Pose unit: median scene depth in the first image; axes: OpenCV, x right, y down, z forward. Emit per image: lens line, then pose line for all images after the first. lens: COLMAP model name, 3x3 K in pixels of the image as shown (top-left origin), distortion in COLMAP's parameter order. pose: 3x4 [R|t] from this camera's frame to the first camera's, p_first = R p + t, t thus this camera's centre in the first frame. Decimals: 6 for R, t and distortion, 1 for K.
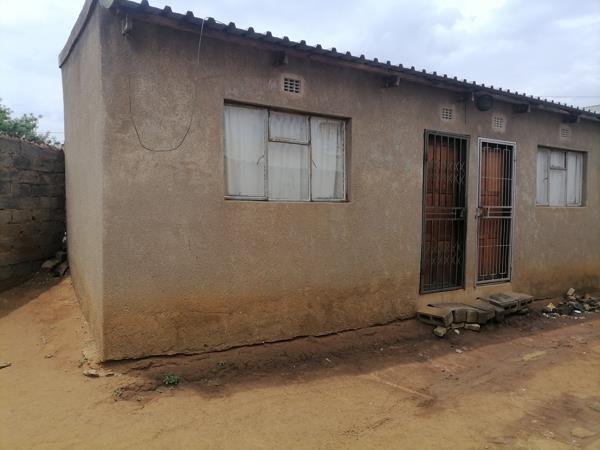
lens RADIAL K [[453.9, 0, 300.0], [0, 453.9, 225.0], [0, 0, 1]] dist [0.046047, -0.038152]
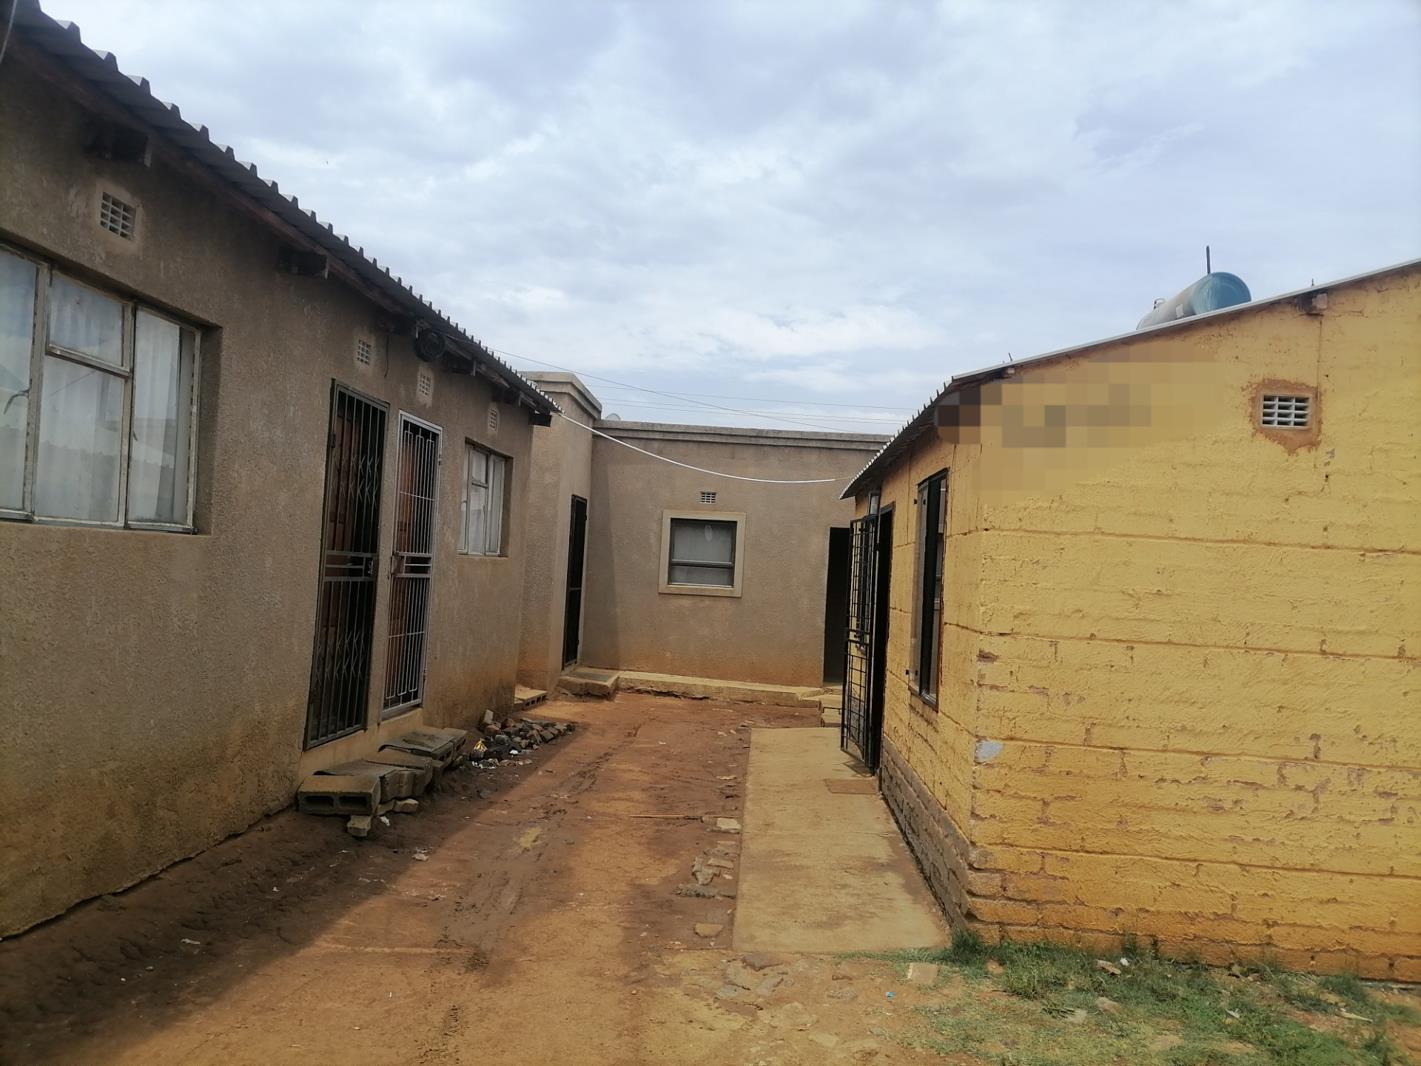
lens RADIAL K [[1074.9, 0, 710.5], [0, 1074.9, 533.0], [0, 0, 1]] dist [0.046047, -0.038152]
pose [[0.580774, 0.051068, 0.812462, -0.401400], [-0.014532, 0.998522, -0.052375, -0.008008], [-0.813935, 0.018611, 0.580657, 0.085565]]
